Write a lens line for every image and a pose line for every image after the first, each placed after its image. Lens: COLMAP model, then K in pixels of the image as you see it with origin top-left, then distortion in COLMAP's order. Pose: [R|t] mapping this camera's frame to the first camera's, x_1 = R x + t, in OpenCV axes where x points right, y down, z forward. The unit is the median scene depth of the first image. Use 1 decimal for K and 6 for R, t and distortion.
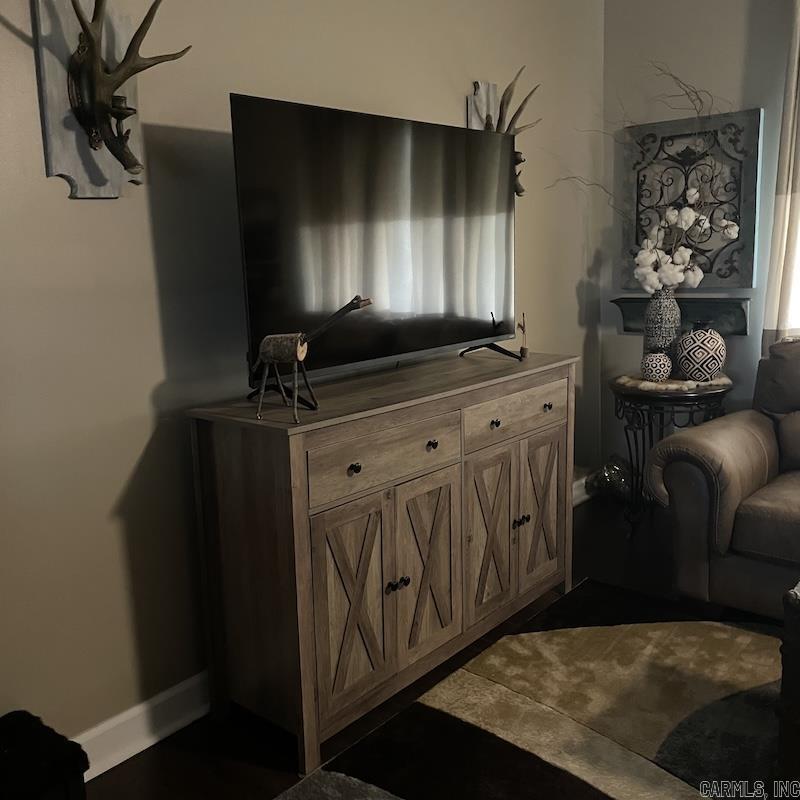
lens RADIAL K [[787.4, 0, 398.5], [0, 787.4, 391.6], [0, 0, 1]] dist [0.058503, -0.033776]
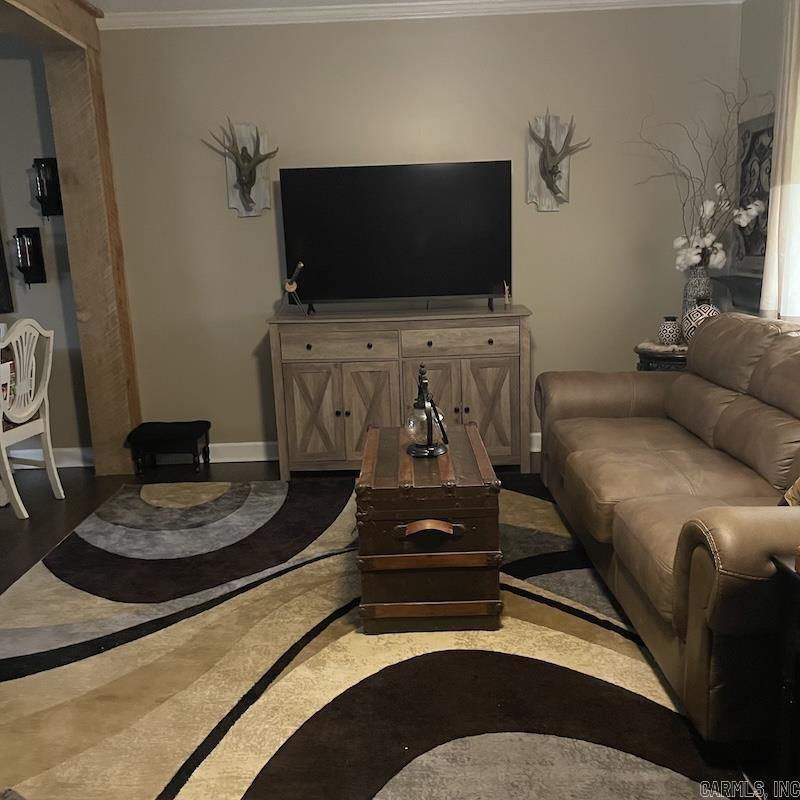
lens RADIAL K [[794.1, 0, 401.9], [0, 794.1, 395.5], [0, 0, 1]] dist [0.093668, -0.170149]
pose [[0.656018, 0.169363, -0.735498, 1.056793], [-0.121951, 0.985478, 0.118153, -0.034037], [0.744828, 0.012184, 0.667146, -0.140673]]
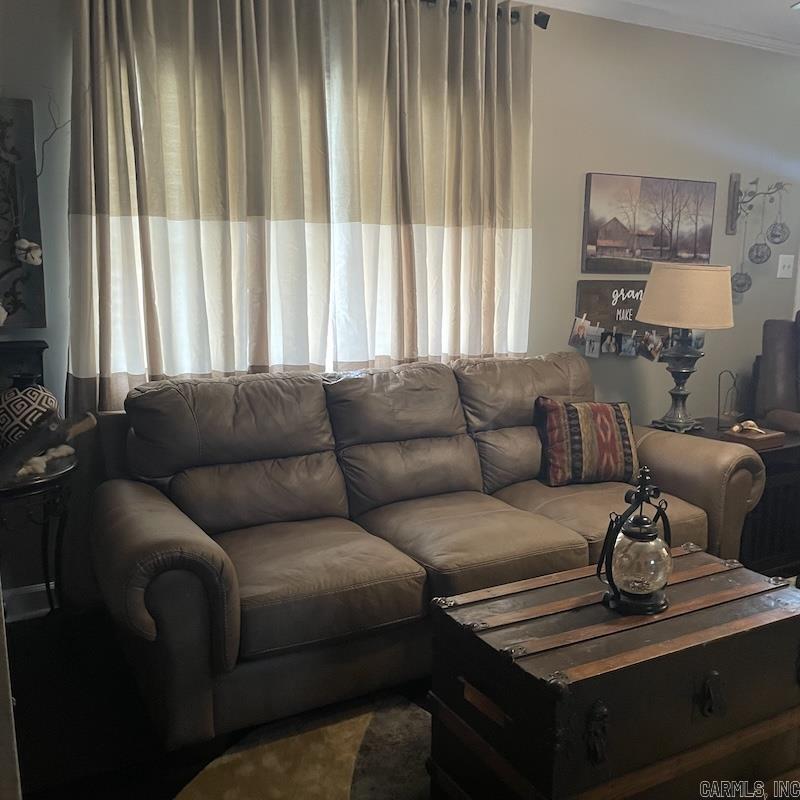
lens RADIAL K [[794.1, 0, 401.9], [0, 794.1, 395.5], [0, 0, 1]] dist [0.093668, -0.170149]
pose [[0.353863, -0.111792, 0.928592, -0.194247], [0.142215, 0.987718, 0.064715, -0.072527], [-0.924422, 0.109160, 0.365416, 0.432397]]
